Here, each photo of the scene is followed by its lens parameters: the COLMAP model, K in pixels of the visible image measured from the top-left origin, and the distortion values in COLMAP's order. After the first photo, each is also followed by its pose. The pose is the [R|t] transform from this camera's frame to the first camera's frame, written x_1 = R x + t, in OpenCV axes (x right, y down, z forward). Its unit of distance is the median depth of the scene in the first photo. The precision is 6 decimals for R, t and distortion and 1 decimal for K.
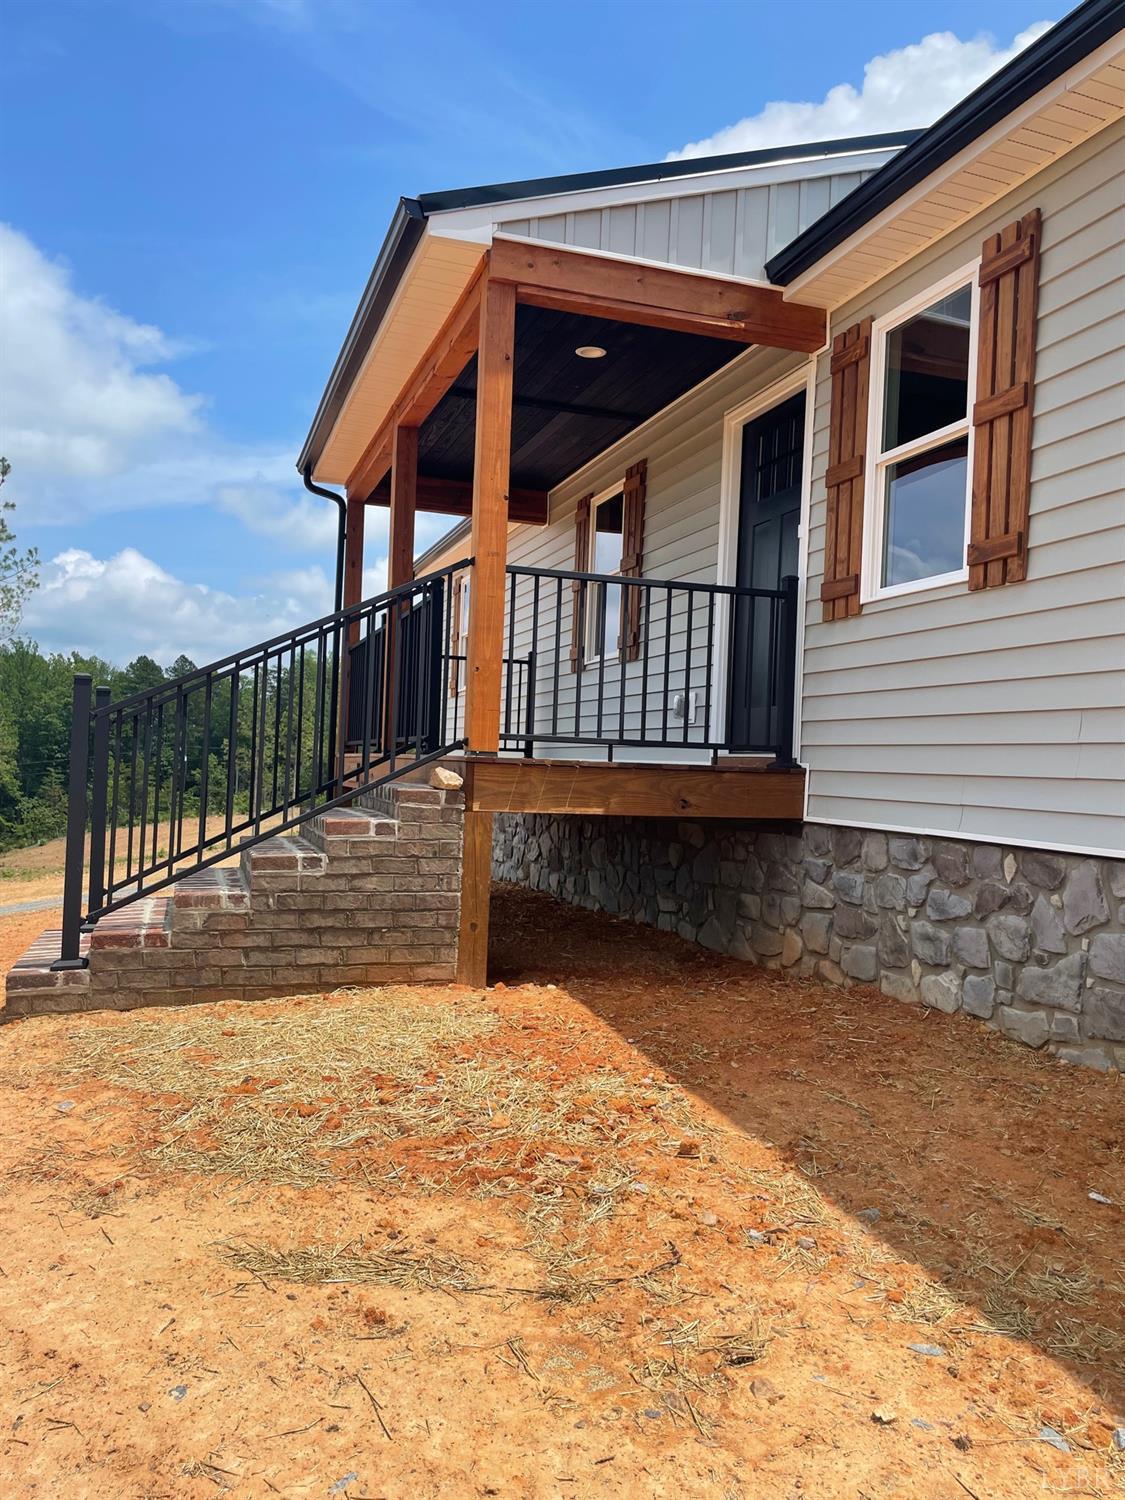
lens RADIAL K [[1153.6, 0, 563.2], [0, 1153.6, 758.8], [0, 0, 1]] dist [-0.001023, -0.016802]
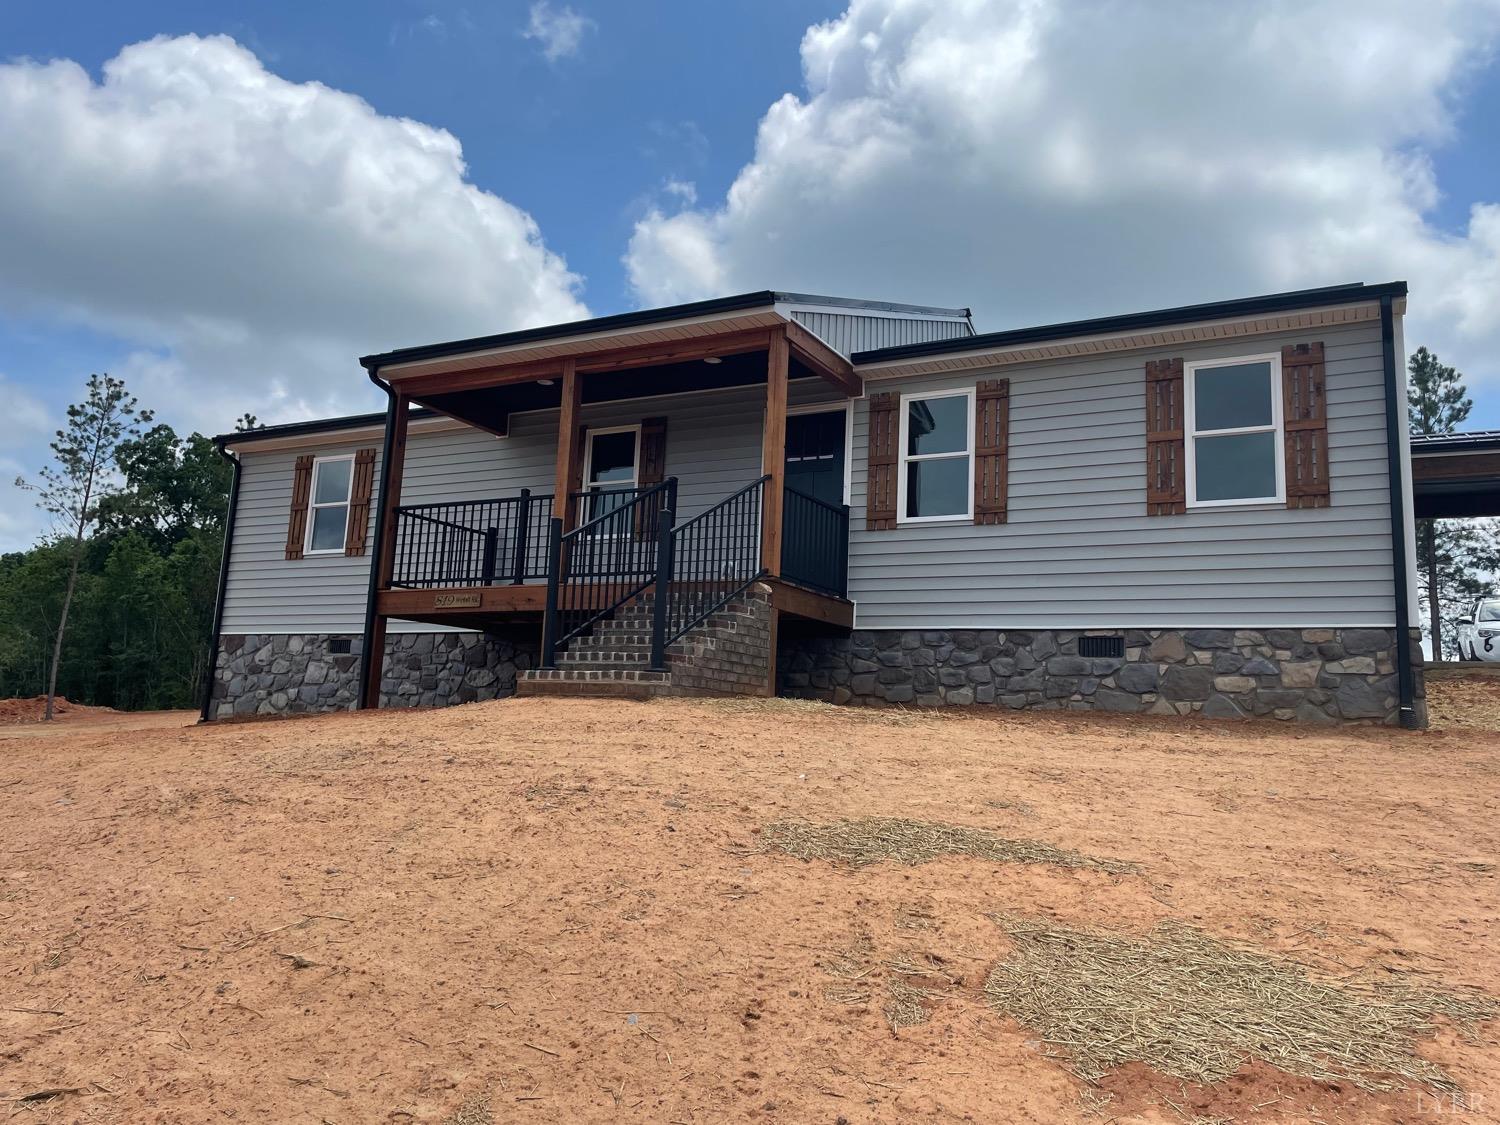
lens RADIAL K [[1153.6, 0, 750.4], [0, 1153.6, 556.9], [0, 0, 1]] dist [-0.001023, -0.016802]
pose [[0.721359, 0.106461, 0.684330, -1.502857], [-0.021533, 0.991084, -0.131484, 0.228510], [-0.692226, 0.080112, 0.717220, -0.350998]]
